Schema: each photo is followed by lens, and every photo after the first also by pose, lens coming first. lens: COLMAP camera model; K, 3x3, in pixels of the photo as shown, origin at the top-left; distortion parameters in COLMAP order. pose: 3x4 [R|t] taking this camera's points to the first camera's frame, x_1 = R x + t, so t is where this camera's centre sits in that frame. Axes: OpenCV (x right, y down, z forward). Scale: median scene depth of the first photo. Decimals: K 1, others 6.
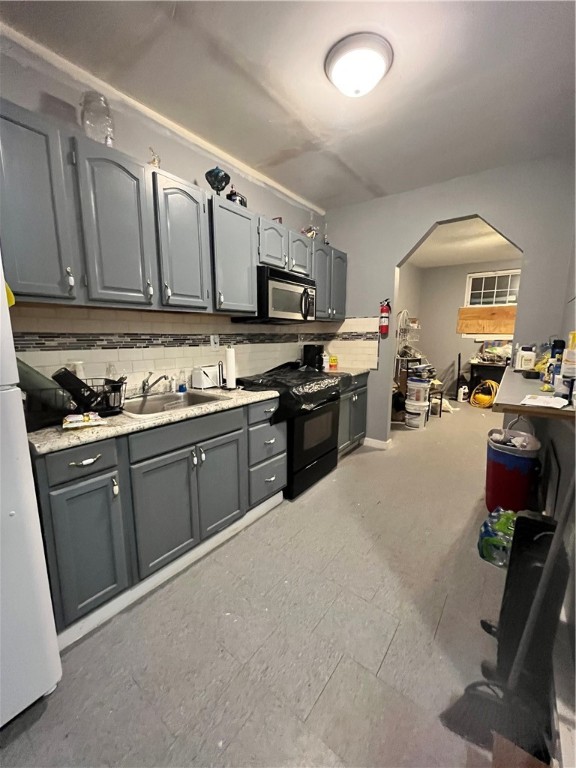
lens RADIAL K [[305.9, 0, 288.0], [0, 305.9, 384.0], [0, 0, 1]] dist [-0.003812, -0.000210]
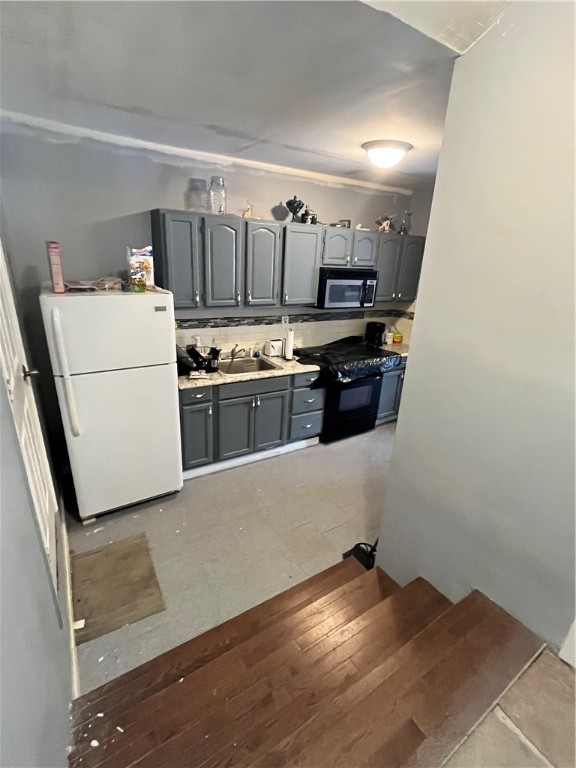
lens RADIAL K [[357.9, 0, 288.0], [0, 357.9, 384.0], [0, 0, 1]] dist [0.000813, 0.000031]
pose [[0.932895, 0.172679, -0.316053, 0.365702], [-0.112952, 0.973567, 0.198516, -0.209021], [0.341978, -0.149496, 0.927740, -0.573004]]
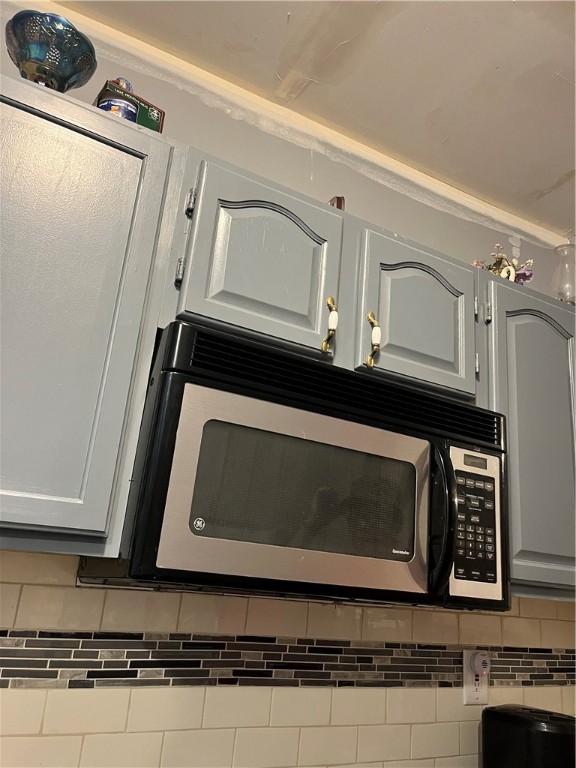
lens RADIAL K [[595.8, 0, 288.0], [0, 595.8, 384.0], [0, 0, 1]] dist [0.034259, -0.001154]
pose [[0.909692, -0.046643, -0.412656, 0.175732], [-0.153282, 0.885795, -0.438031, -0.190233], [0.385960, 0.461726, 0.798651, 0.768987]]
